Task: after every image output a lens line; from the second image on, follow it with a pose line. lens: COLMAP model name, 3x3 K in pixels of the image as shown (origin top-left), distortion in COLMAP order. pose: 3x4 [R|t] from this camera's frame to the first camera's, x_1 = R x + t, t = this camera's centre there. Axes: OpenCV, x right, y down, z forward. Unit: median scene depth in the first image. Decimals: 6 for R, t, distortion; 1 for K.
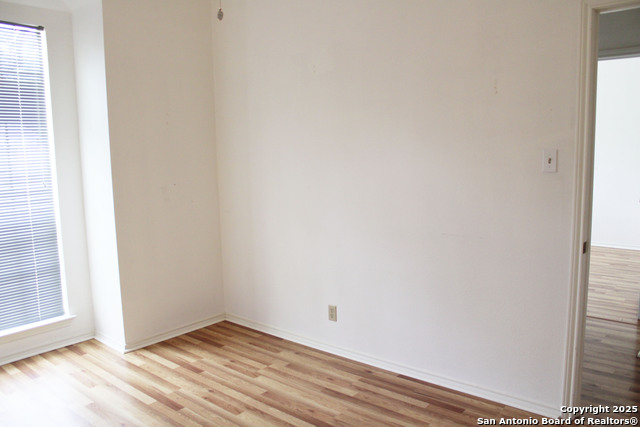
lens RADIAL K [[555.0, 0, 315.6], [0, 555.0, 215.0], [0, 0, 1]] dist [-0.068911, 0.037335]
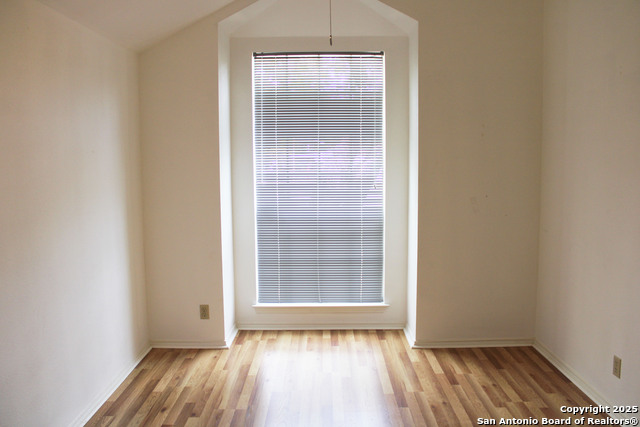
lens RADIAL K [[563.1, 0, 321.7], [0, 563.1, 214.7], [0, 0, 1]] dist [-0.093718, 0.084896]
pose [[0.663967, 0.098083, -0.741302, 0.316533], [-0.112647, 0.993166, 0.030512, -0.020408], [0.739229, 0.063246, 0.670478, 0.118496]]
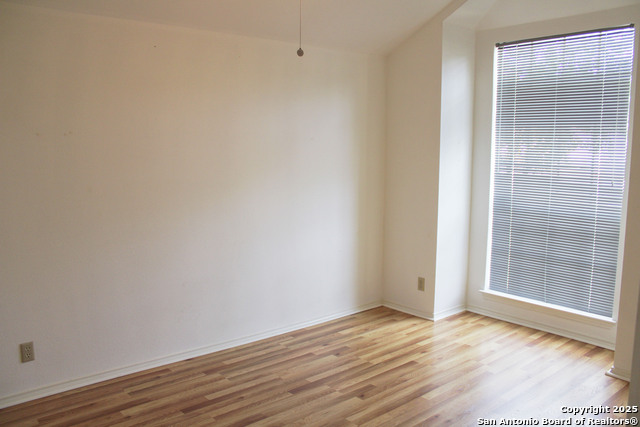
lens RADIAL K [[563.1, 0, 314.7], [0, 563.1, 212.3], [0, 0, 1]] dist [-0.093718, 0.084896]
pose [[-0.140156, 0.150646, -0.978602, 0.578202], [-0.136000, 0.976061, 0.169733, -0.101321], [0.980745, 0.156879, -0.116312, 0.583442]]
